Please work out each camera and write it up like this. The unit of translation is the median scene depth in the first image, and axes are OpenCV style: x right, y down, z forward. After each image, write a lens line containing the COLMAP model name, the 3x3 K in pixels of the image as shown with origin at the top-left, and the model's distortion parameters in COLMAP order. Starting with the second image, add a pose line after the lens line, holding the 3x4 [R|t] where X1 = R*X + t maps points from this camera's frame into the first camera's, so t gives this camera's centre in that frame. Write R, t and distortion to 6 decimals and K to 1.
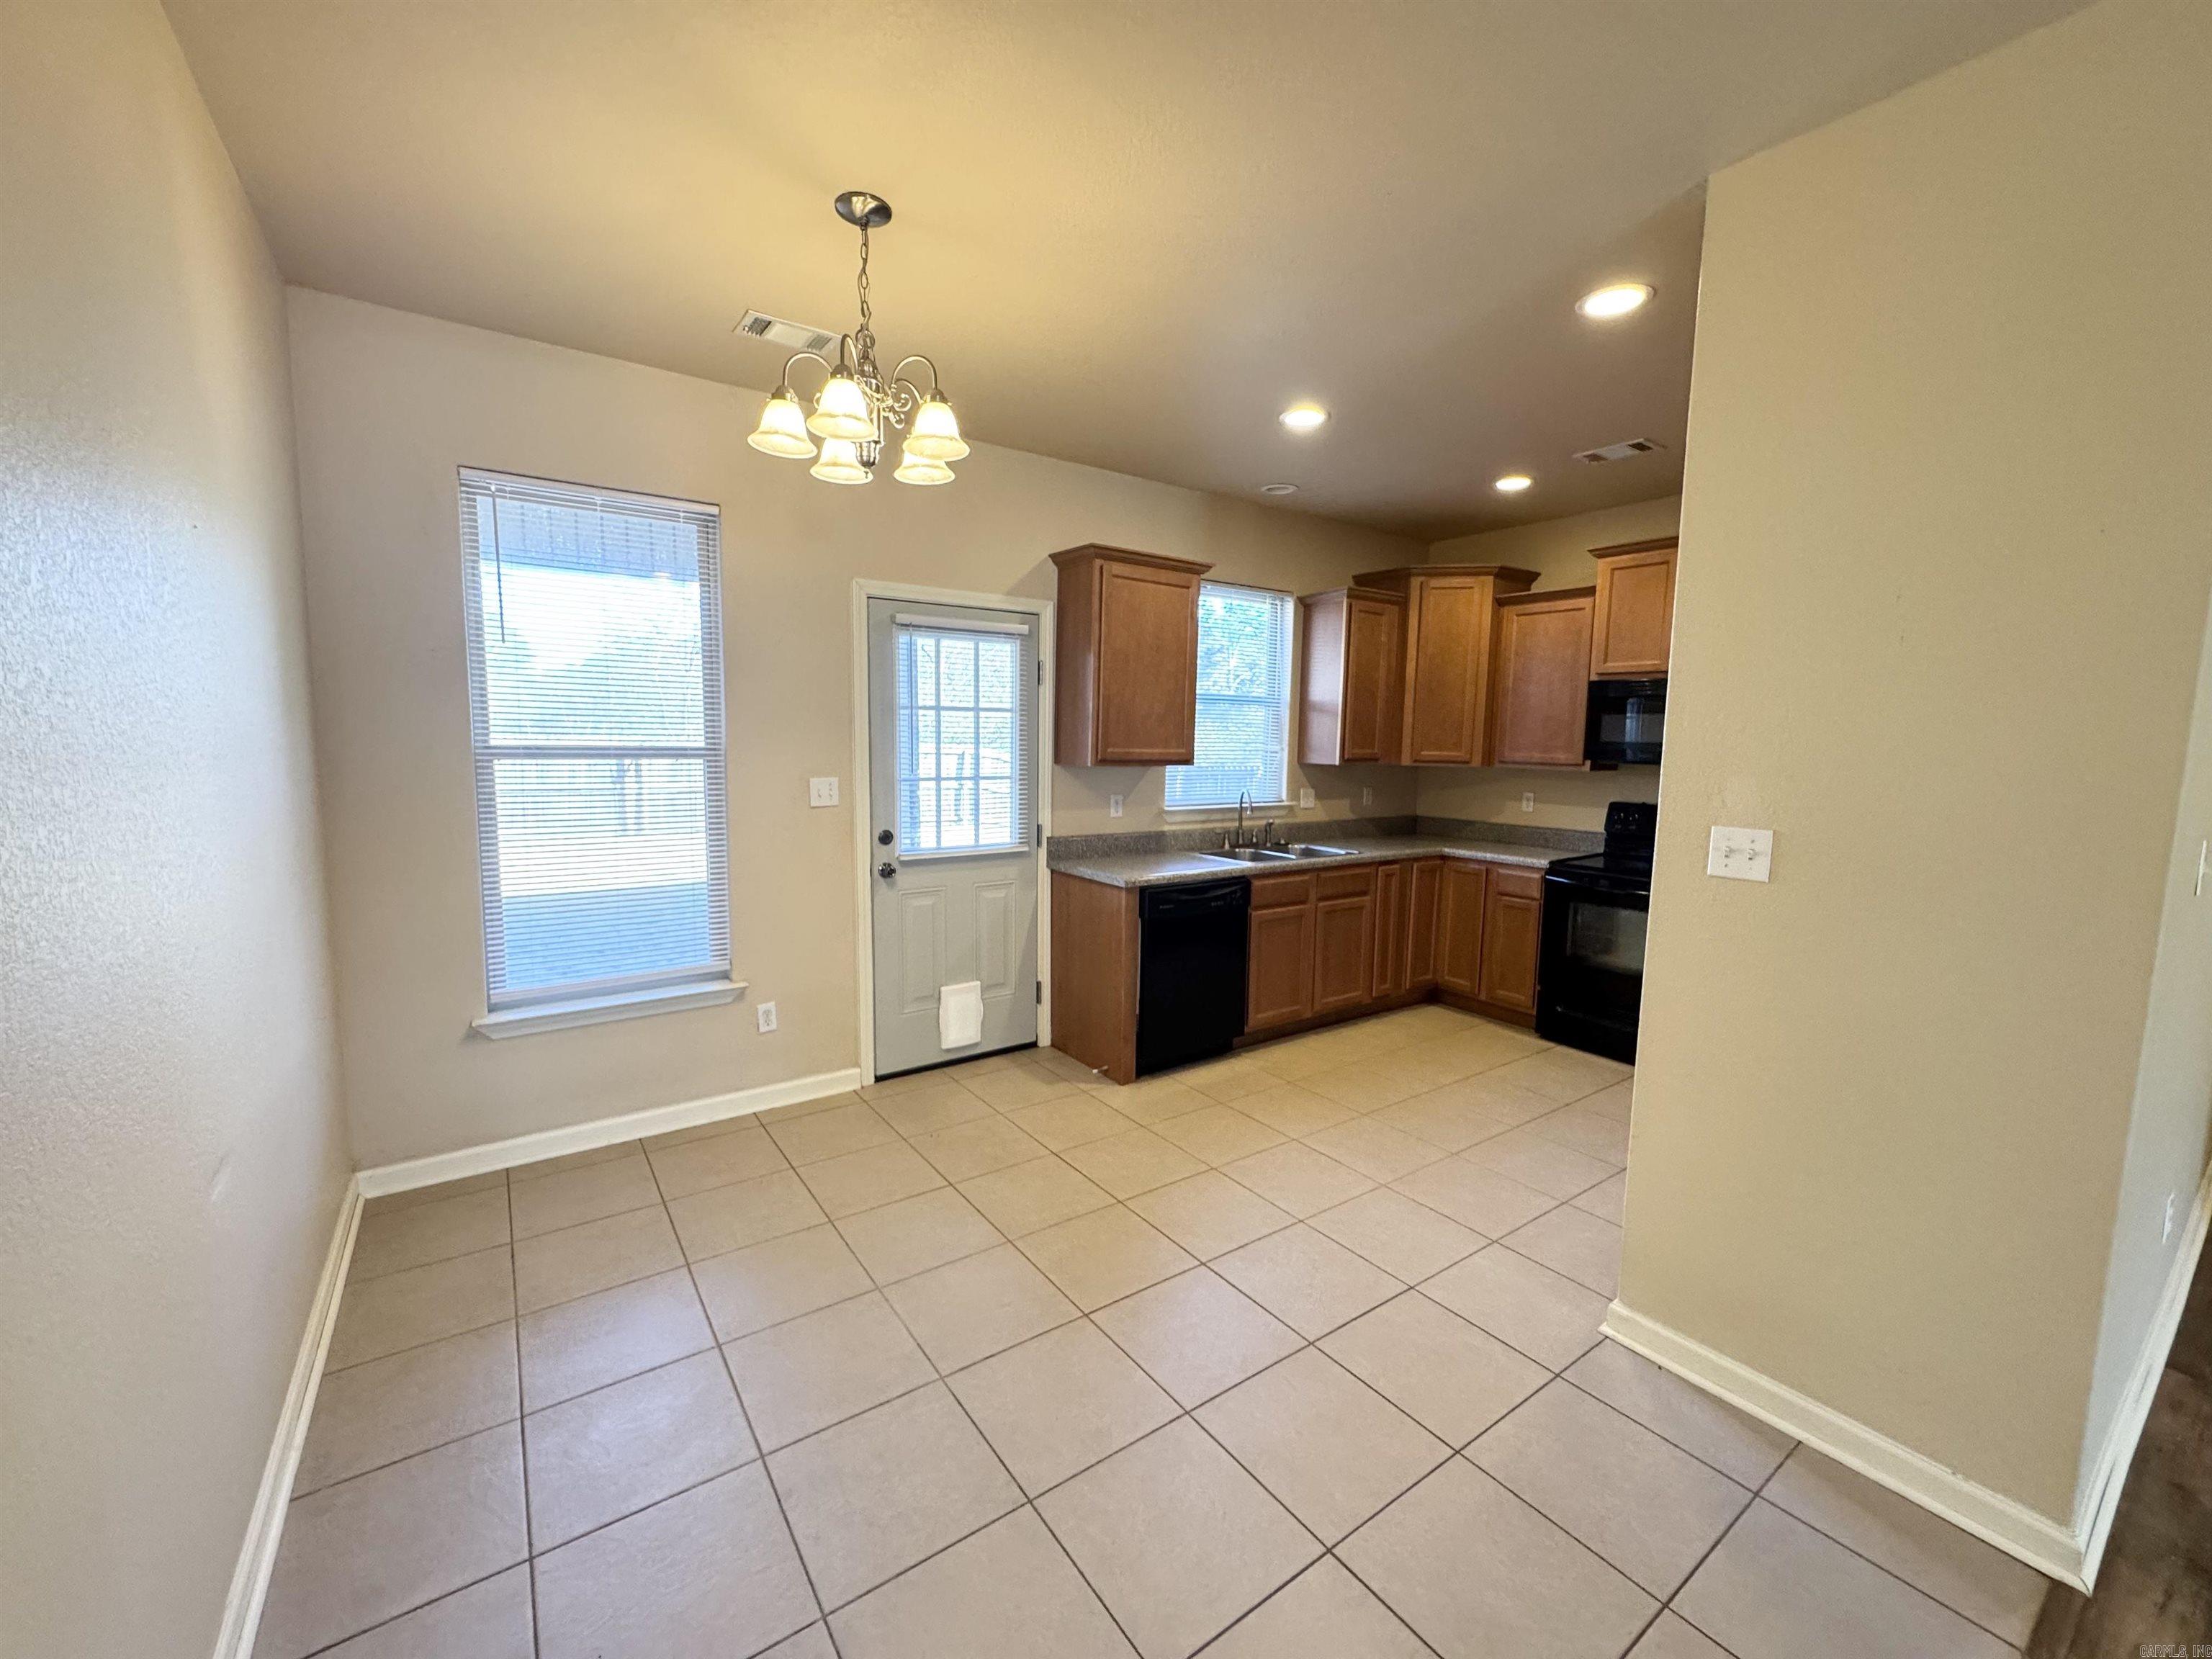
lens RADIAL K [[886.4, 0, 1105.6], [0, 886.4, 829.6], [0, 0, 1]] dist [-0.001650, 0.000596]
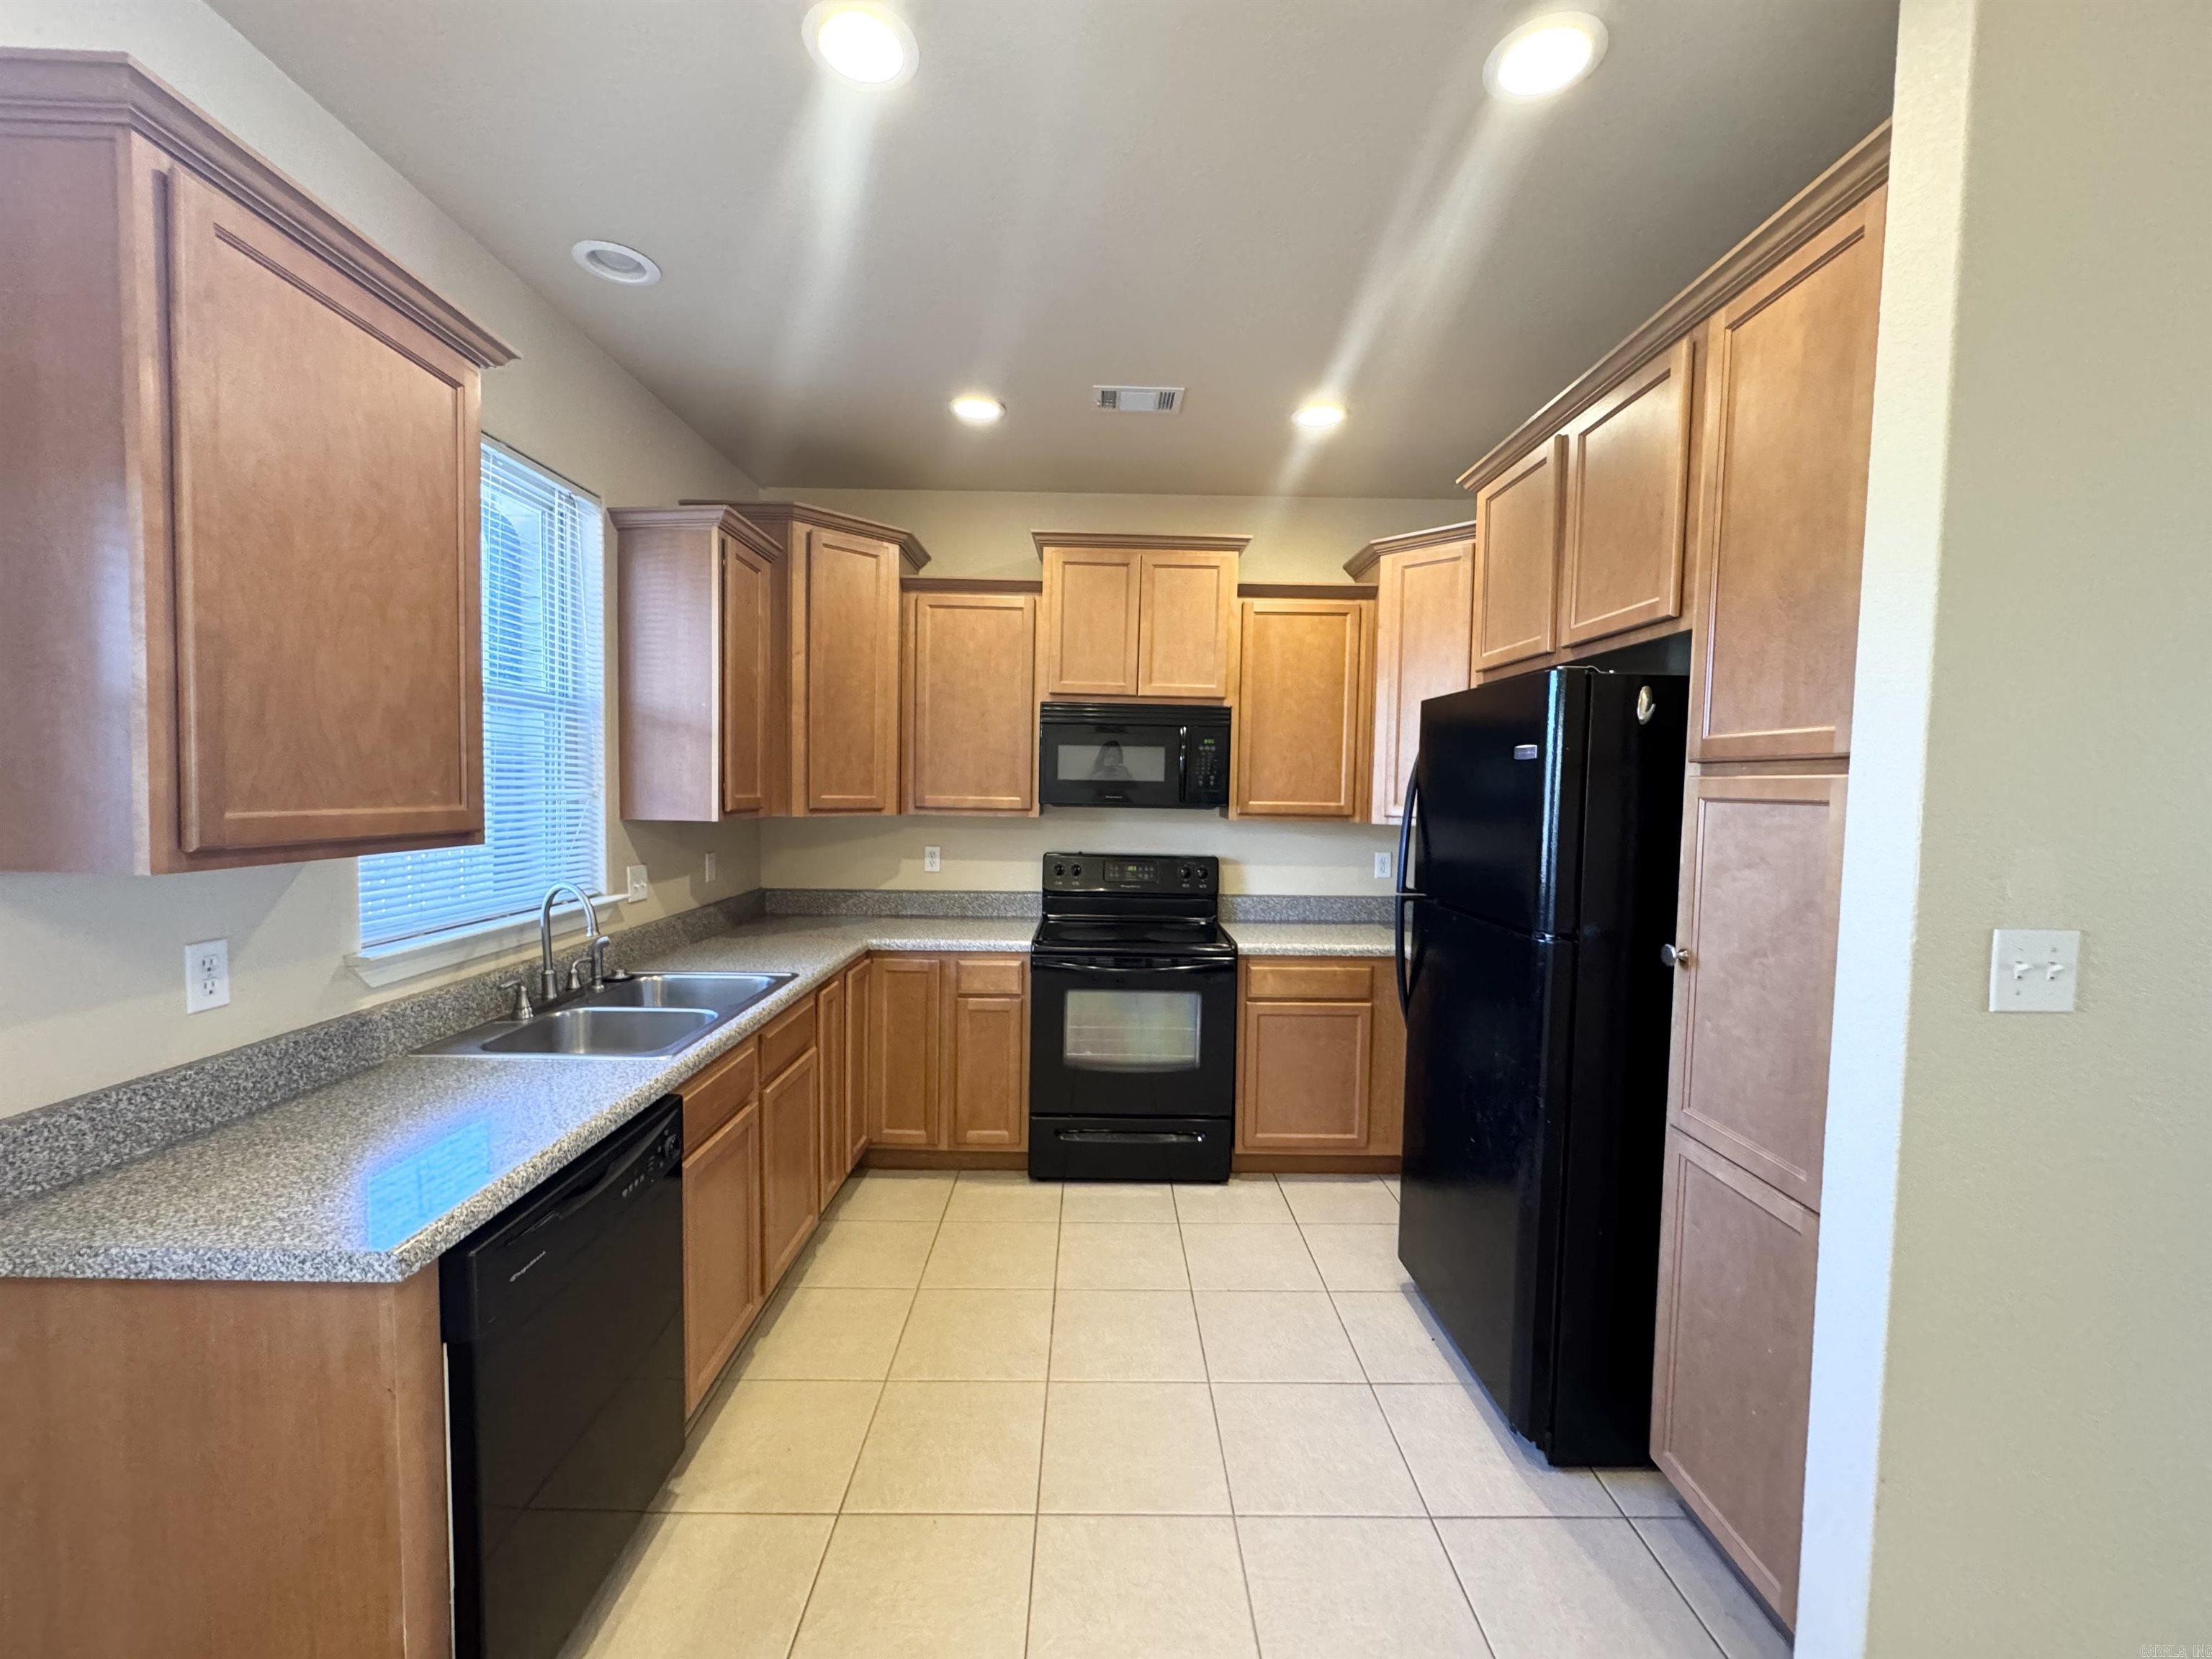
lens RADIAL K [[886.4, 0, 1103.9], [0, 886.4, 830.2], [0, 0, 1]] dist [-0.001650, 0.000596]
pose [[0.568730, -0.050399, 0.820979, -0.063352], [0.080317, 0.996754, 0.005550, -0.053177], [-0.818593, 0.062782, 0.570932, 0.496212]]
